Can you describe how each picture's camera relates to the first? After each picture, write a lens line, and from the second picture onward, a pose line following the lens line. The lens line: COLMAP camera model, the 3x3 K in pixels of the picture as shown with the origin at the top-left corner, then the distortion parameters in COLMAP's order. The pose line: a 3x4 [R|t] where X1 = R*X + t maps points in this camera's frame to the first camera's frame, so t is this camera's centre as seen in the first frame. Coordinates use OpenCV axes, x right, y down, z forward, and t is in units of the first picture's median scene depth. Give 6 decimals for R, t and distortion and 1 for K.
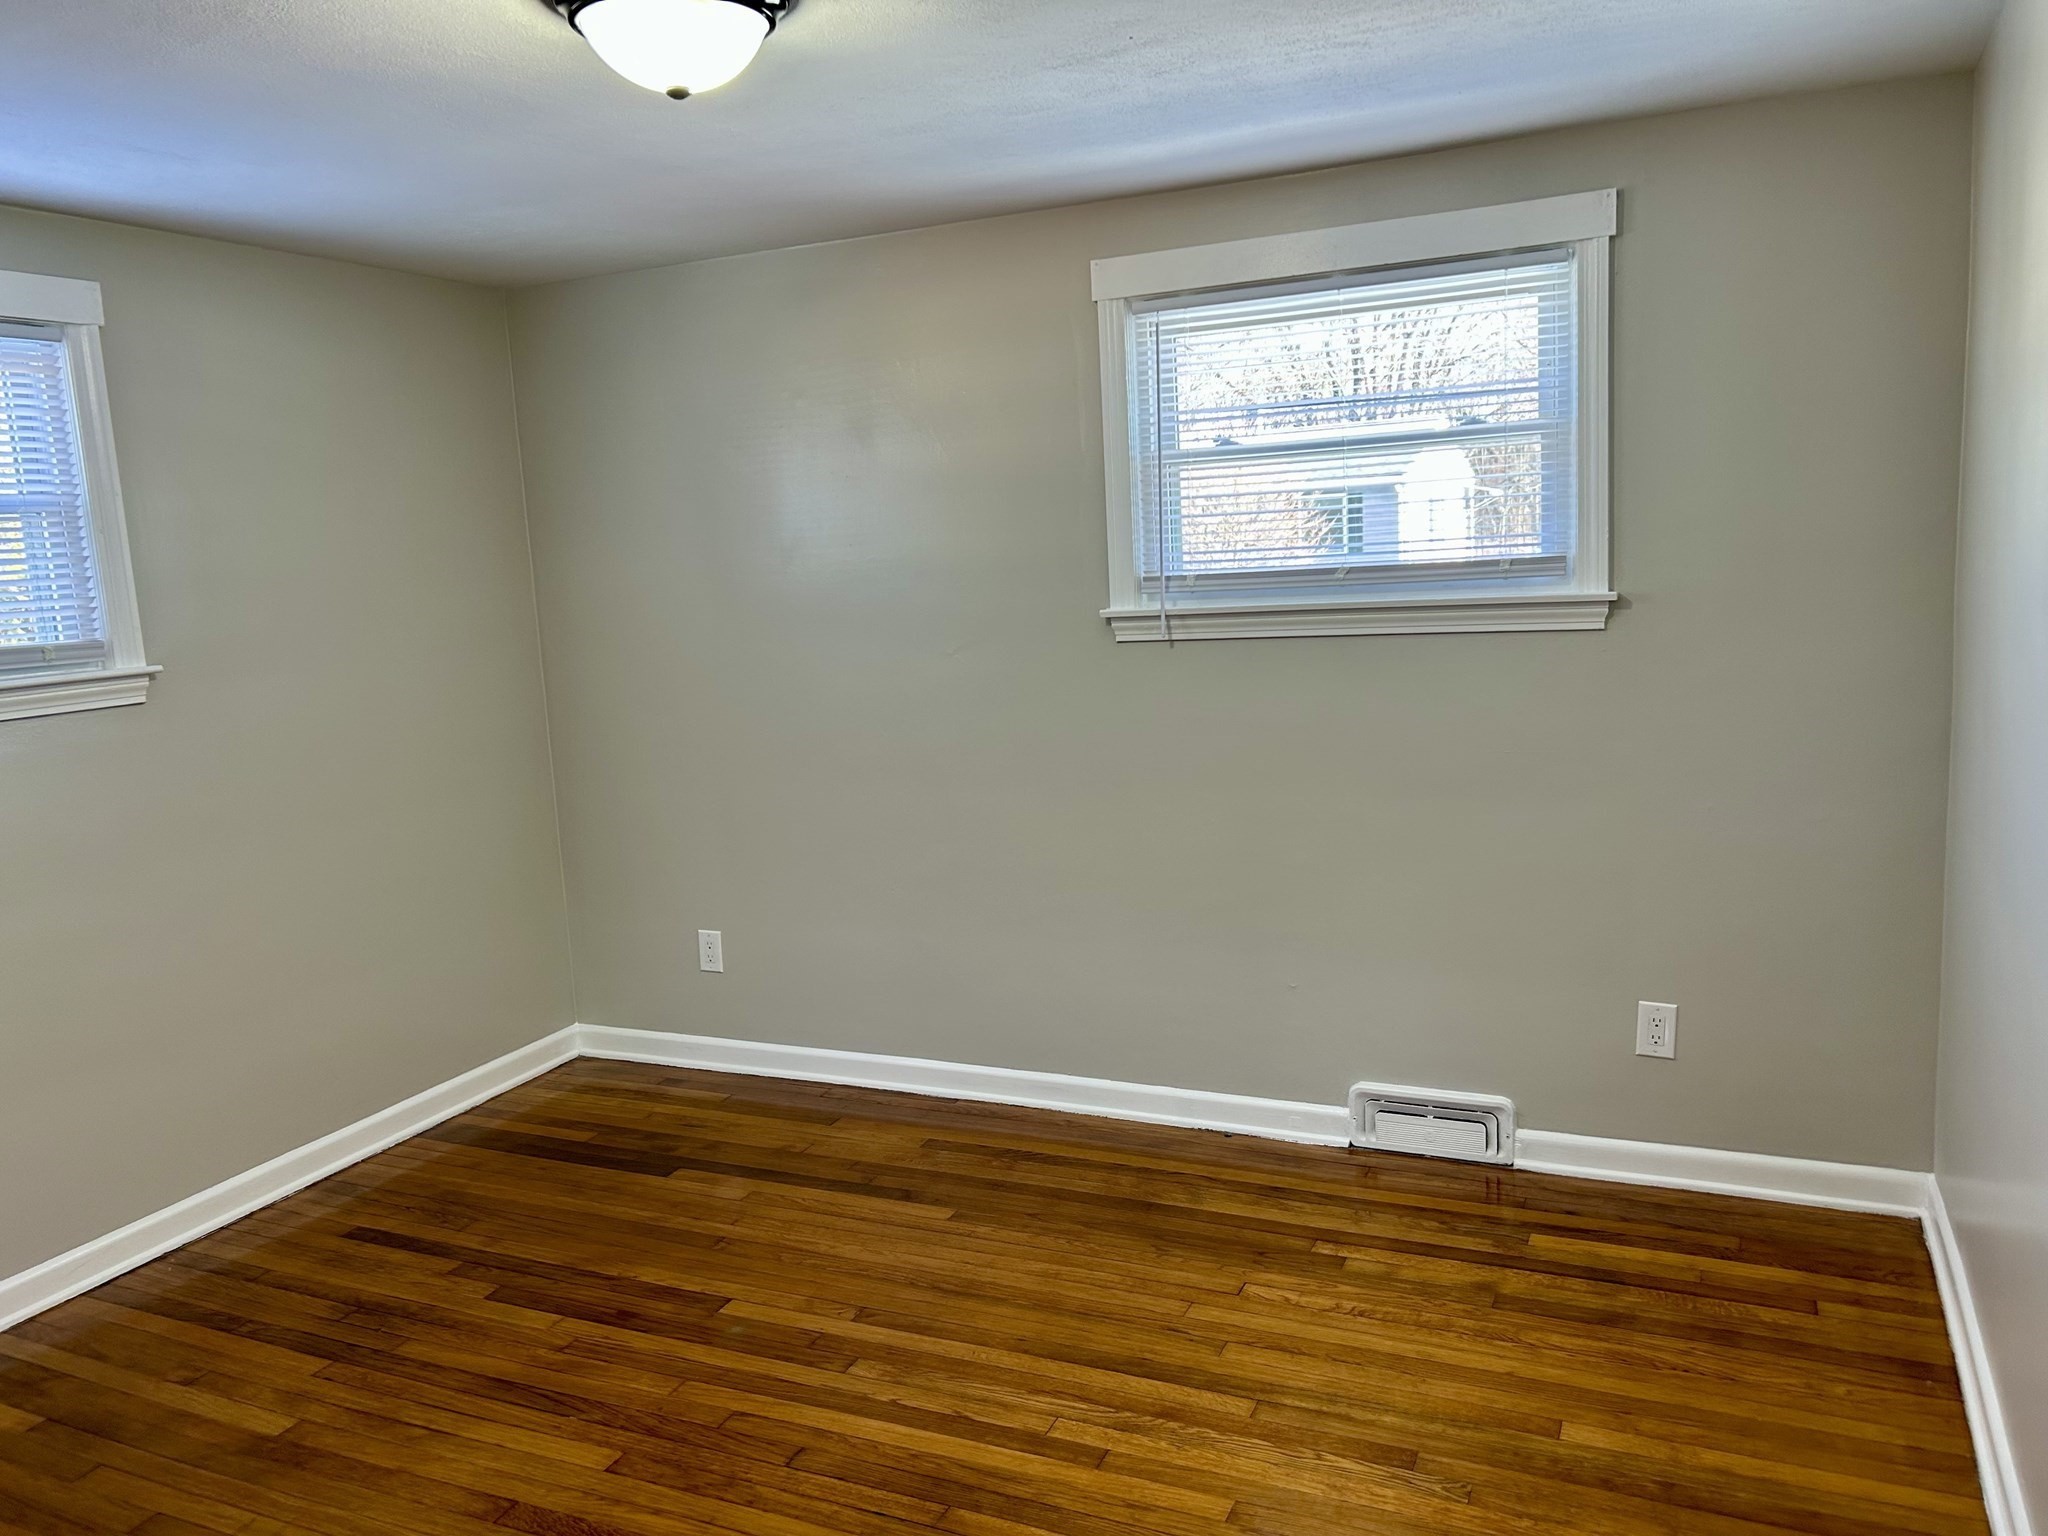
lens RADIAL K [[1530.5, 0, 1010.8], [0, 1530.5, 776.5], [0, 0, 1]] dist [0.046976, -0.045431]
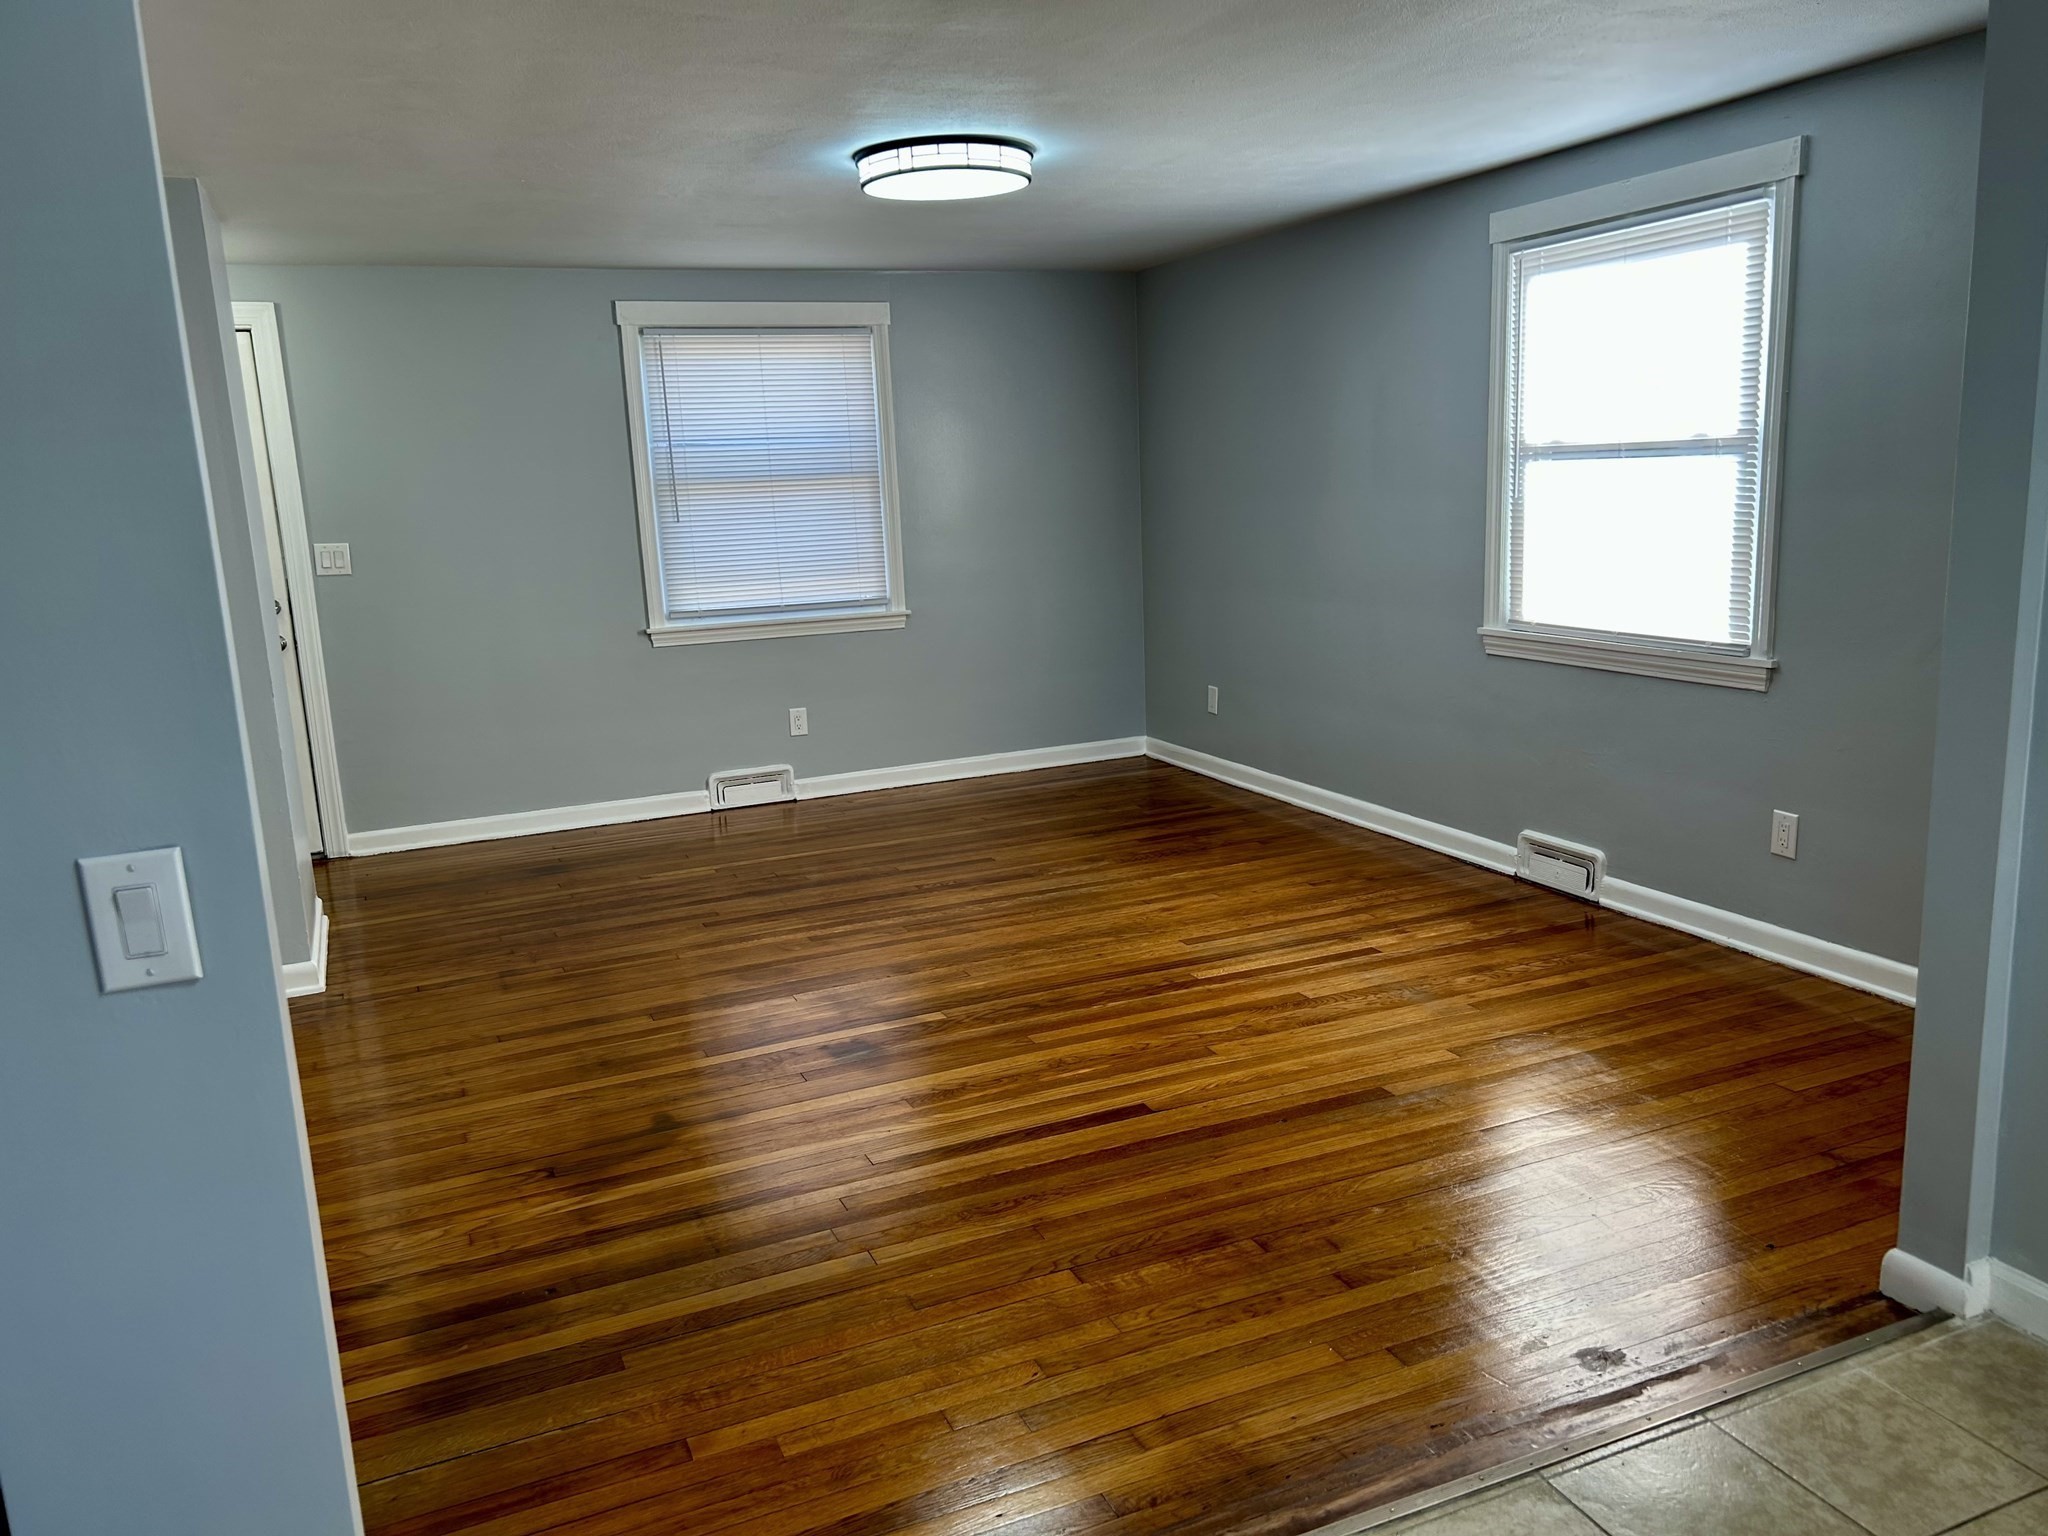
lens RADIAL K [[1530.5, 0, 1021.7], [0, 1530.5, 775.3], [0, 0, 1]] dist [0.046976, -0.045431]
pose [[0.742243, 0.143725, -0.654537, 0.923546], [-0.085465, 0.989056, 0.120262, 0.027756], [0.664659, -0.033324, 0.746404, -0.379402]]
